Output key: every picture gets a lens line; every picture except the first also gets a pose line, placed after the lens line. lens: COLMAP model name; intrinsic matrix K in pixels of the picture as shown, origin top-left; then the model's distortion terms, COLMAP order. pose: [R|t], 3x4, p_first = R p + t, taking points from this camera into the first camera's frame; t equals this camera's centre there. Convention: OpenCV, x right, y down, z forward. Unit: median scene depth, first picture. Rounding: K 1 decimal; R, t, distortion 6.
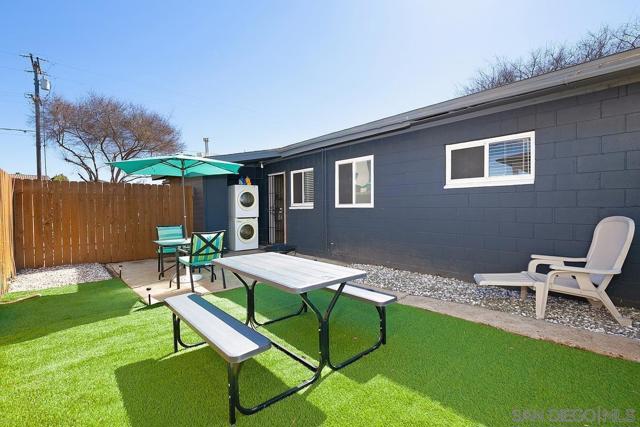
lens RADIAL K [[296.5, 0, 322.8], [0, 296.5, 215.3], [0, 0, 1]] dist [-0.007520, 0.000203]
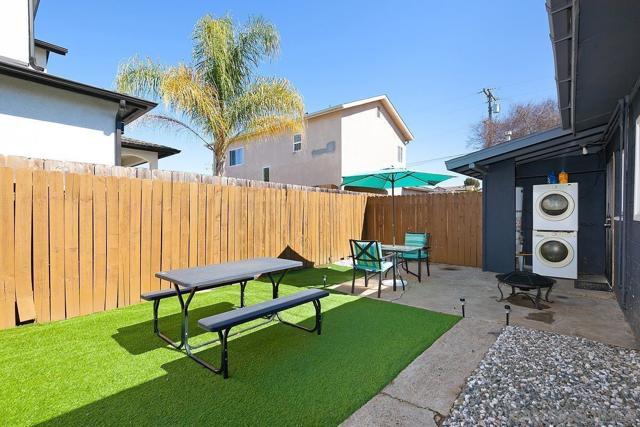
lens RADIAL K [[296.5, 0, 322.1], [0, 296.5, 212.1], [0, 0, 1]] dist [-0.007520, 0.000203]
pose [[0.124936, 0.004855, -0.992153, 0.361916], [-0.024327, 0.999702, 0.001829, -0.024451], [0.991867, 0.023908, 0.125017, 0.373876]]
